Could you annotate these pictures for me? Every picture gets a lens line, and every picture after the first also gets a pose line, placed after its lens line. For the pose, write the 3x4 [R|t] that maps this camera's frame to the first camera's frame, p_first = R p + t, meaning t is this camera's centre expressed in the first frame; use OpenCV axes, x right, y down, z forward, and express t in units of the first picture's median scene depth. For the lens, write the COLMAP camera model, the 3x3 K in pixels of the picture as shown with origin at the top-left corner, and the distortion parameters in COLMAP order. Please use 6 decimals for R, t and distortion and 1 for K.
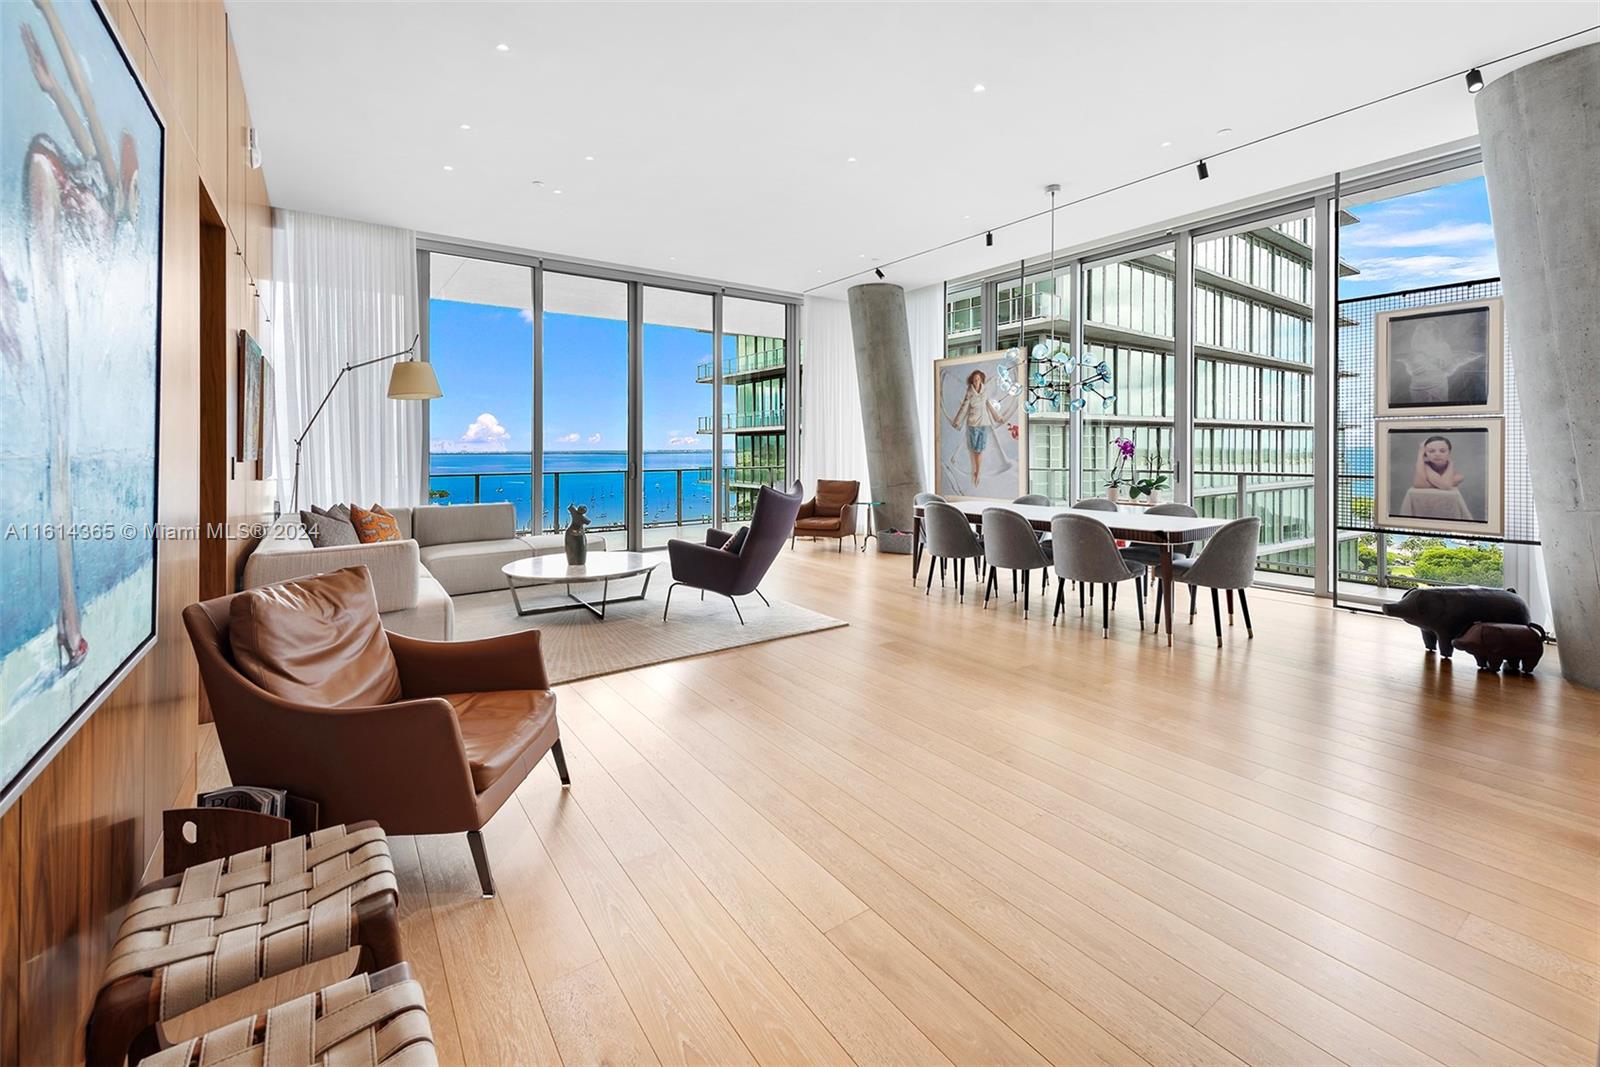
lens RADIAL K [[663.4, 0, 801.1], [0, 663.4, 443.5], [0, 0, 1]] dist [0.007152, -0.000242]
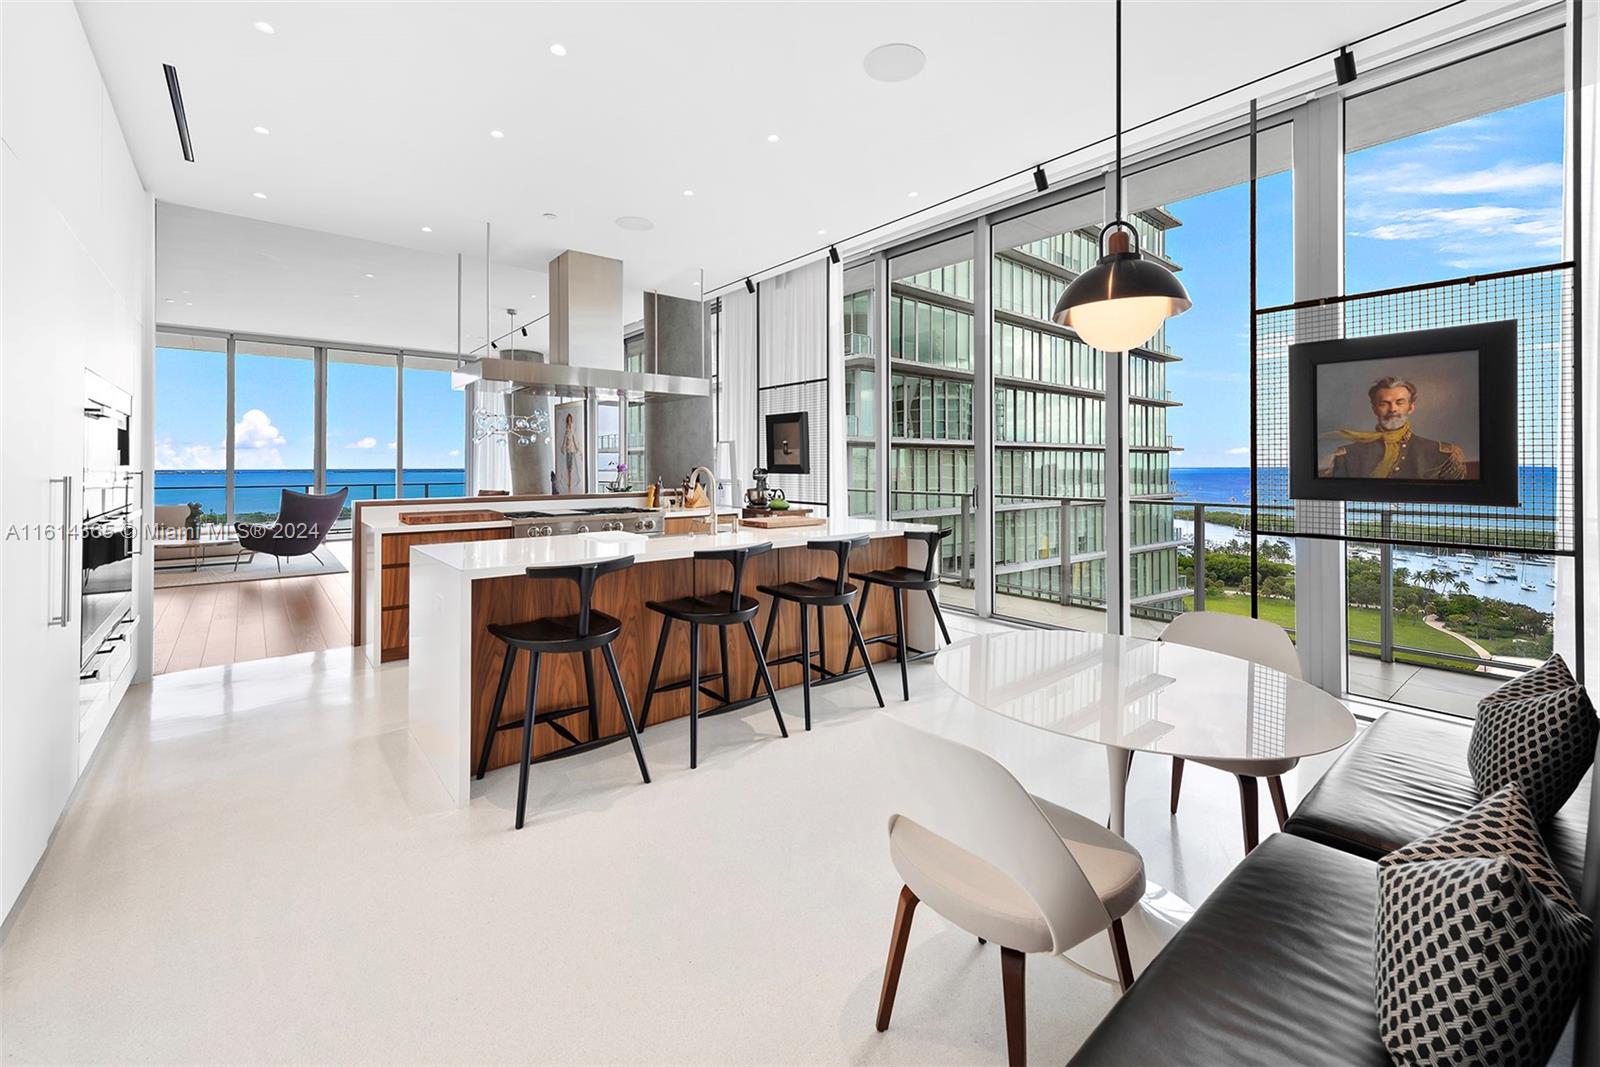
lens RADIAL K [[654.7, 0, 790.8], [0, 654.7, 454.6], [0, 0, 1]] dist [0.020760, 0.000018]
pose [[0.997342, 0.005060, 0.072682, 0.721981], [-0.004408, 0.999949, -0.009131, -0.011020], [-0.072725, 0.008787, 0.997313, -0.514601]]
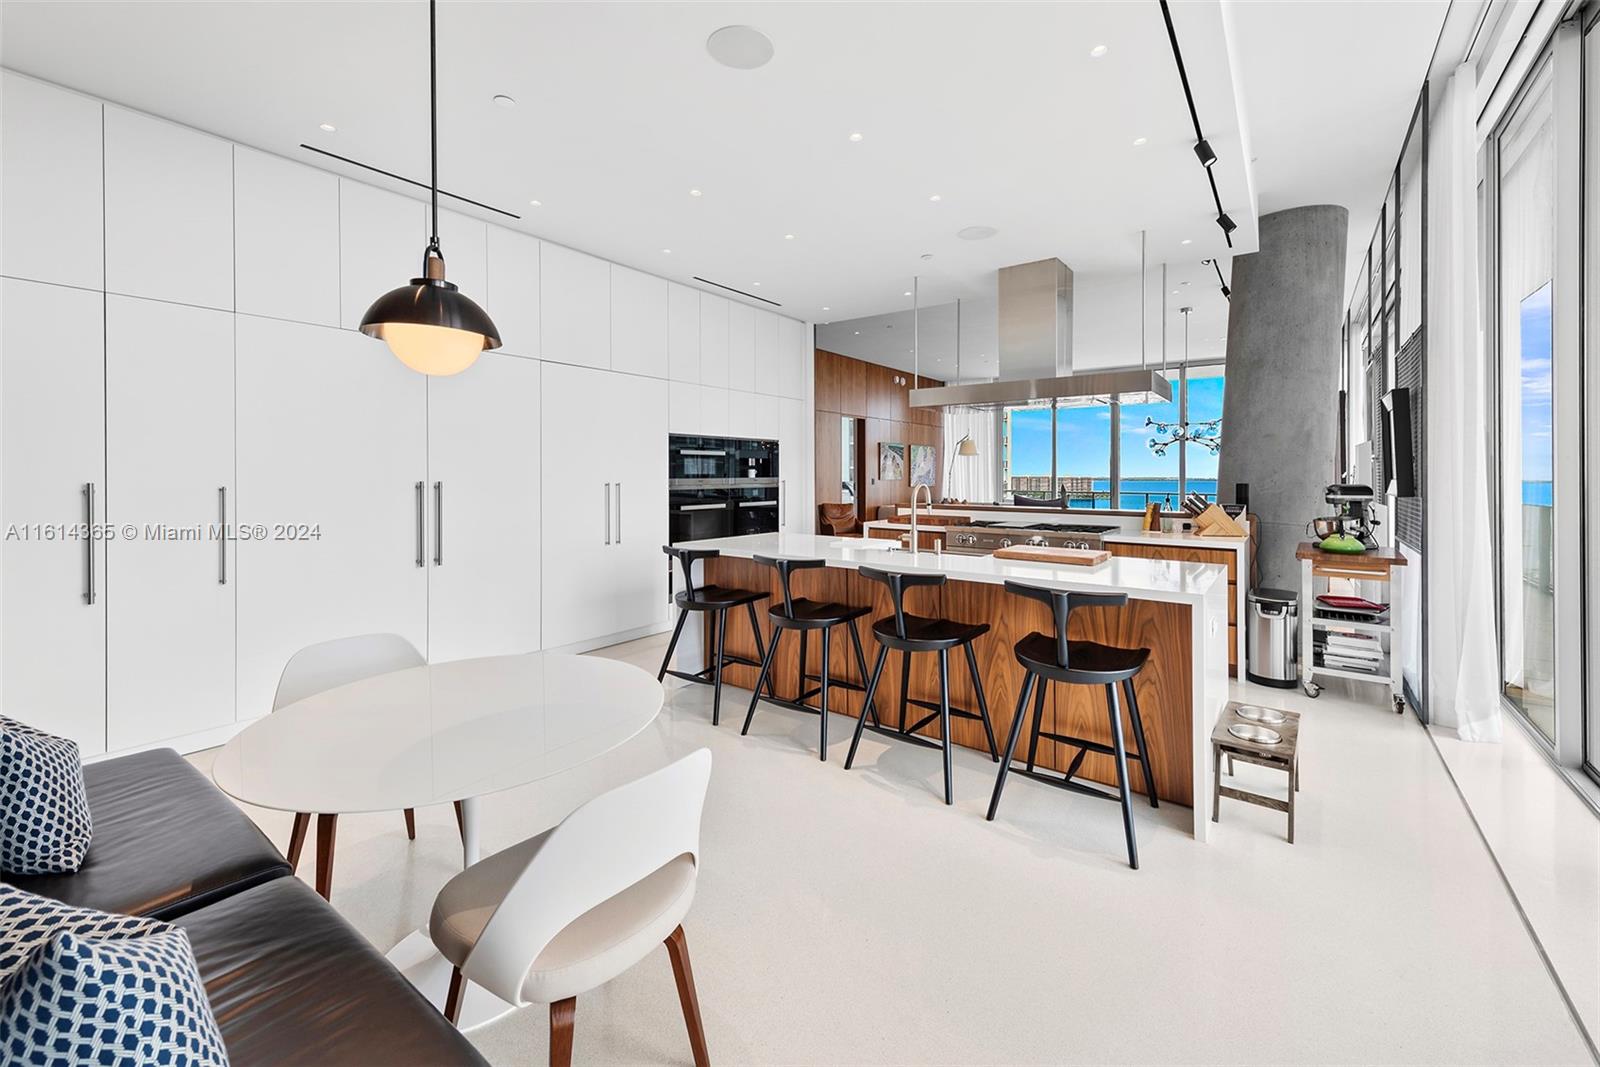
lens RADIAL K [[648.2, 0, 802.9], [0, 648.2, 480.6], [0, 0, 1]] dist [0.006370, 0.000013]
pose [[0.311886, 0.014260, -0.950013, 1.144154], [0.005159, 0.999847, 0.016701, -0.015954], [0.950106, -0.010110, 0.311764, -0.219004]]
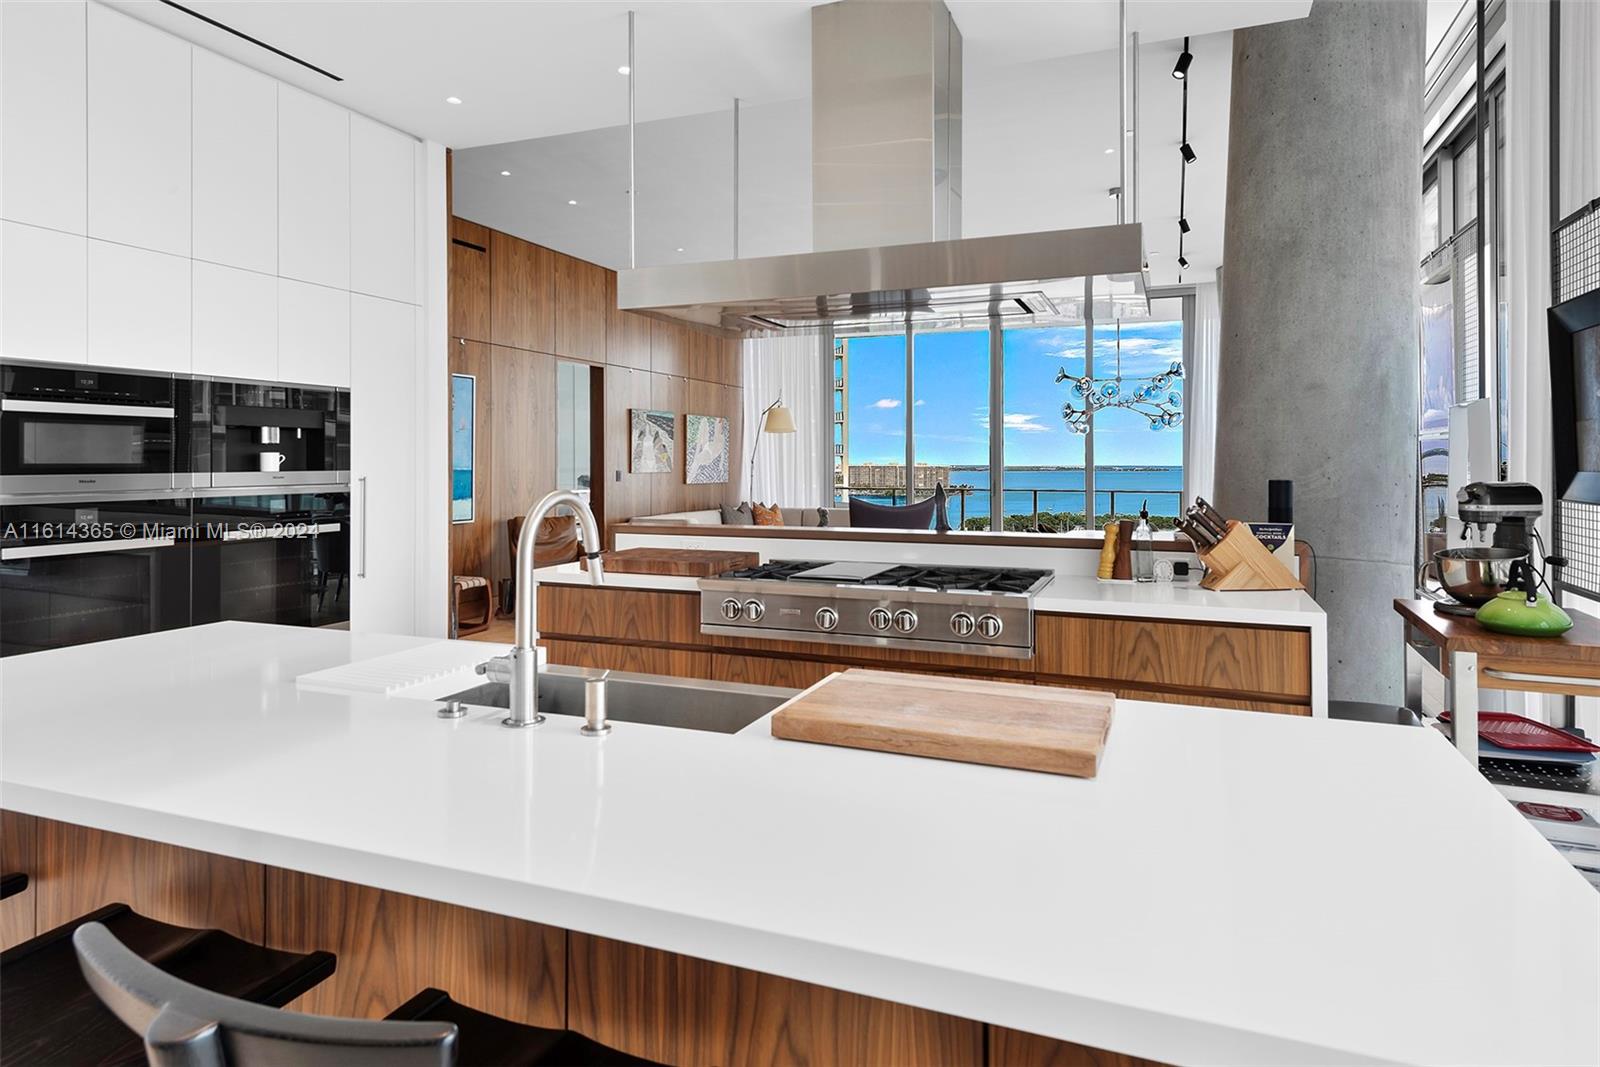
lens RADIAL K [[918.5, 0, 804.1], [0, 918.5, 457.6], [0, 0, 1]] dist [0.032040, -0.000167]
pose [[0.547688, -0.000926, -0.836682, 0.916253], [0.005237, 0.999984, 0.002321, -0.013393], [0.836666, -0.005653, 0.547684, -0.047766]]
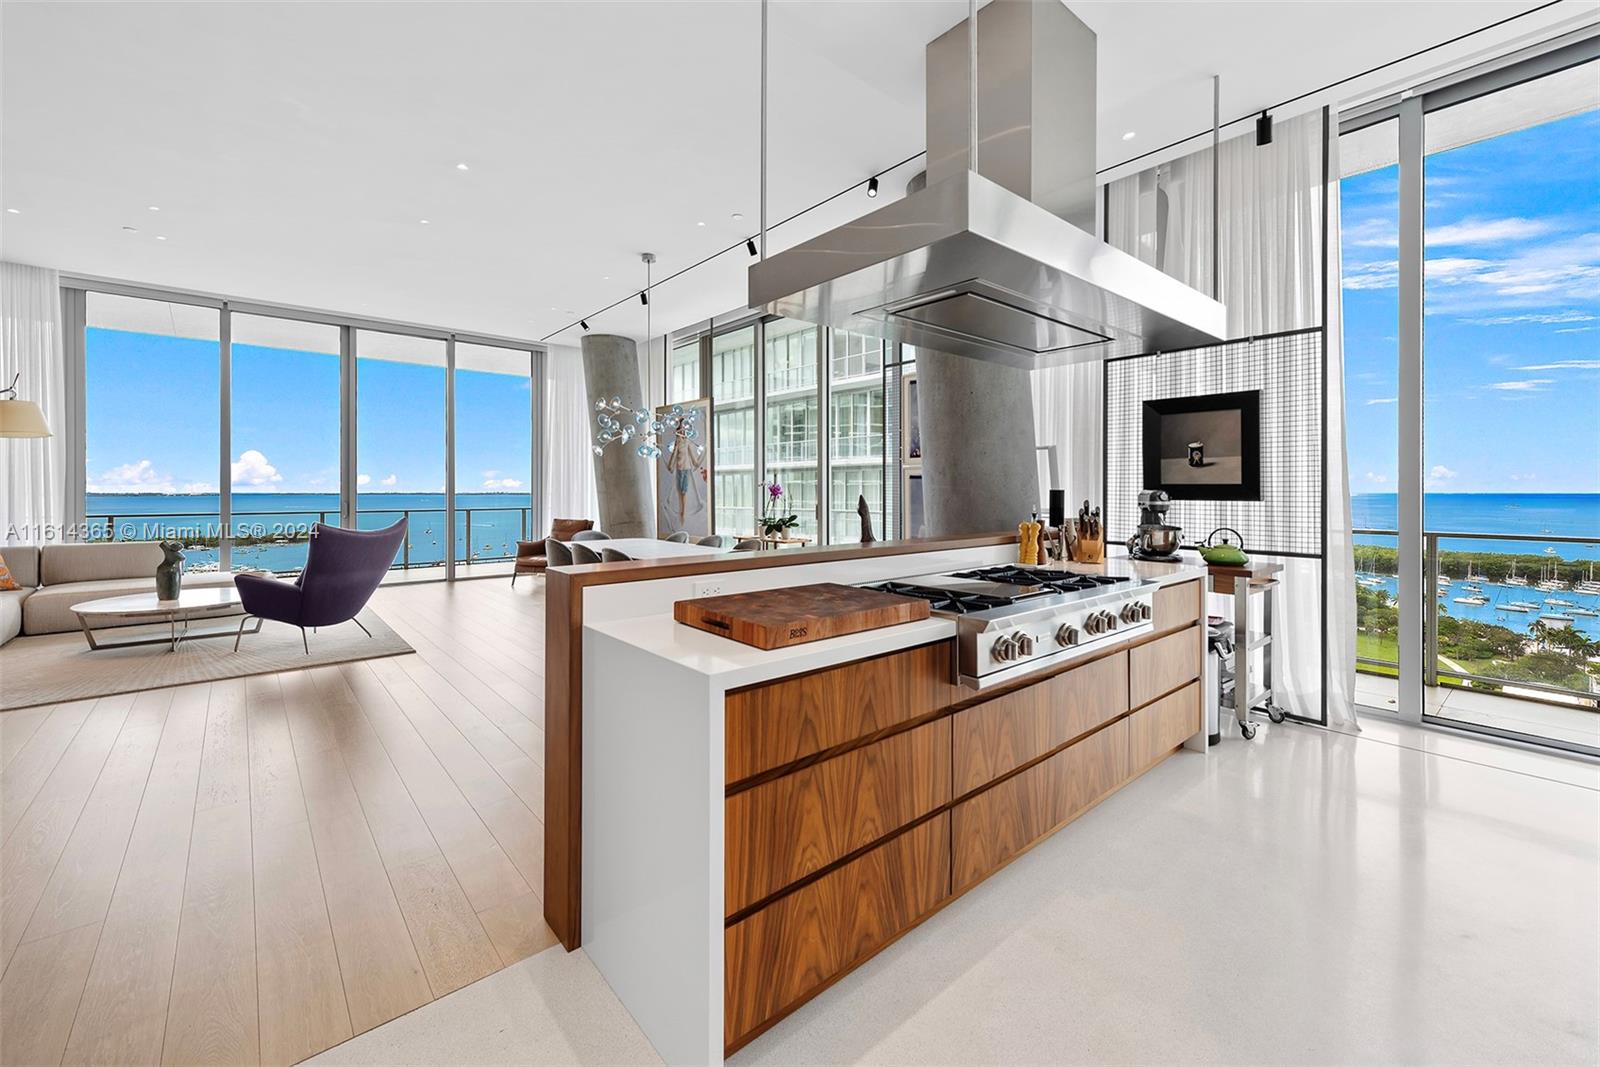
lens RADIAL K [[648.2, 0, 802.9], [0, 648.2, 480.6], [0, 0, 1]] dist [0.006370, 0.000013]
pose [[0.995404, 0.008049, 0.095423, 0.405405], [-0.007351, 0.999944, -0.007656, -0.001795], [-0.095479, 0.006919, 0.995407, -0.078363]]
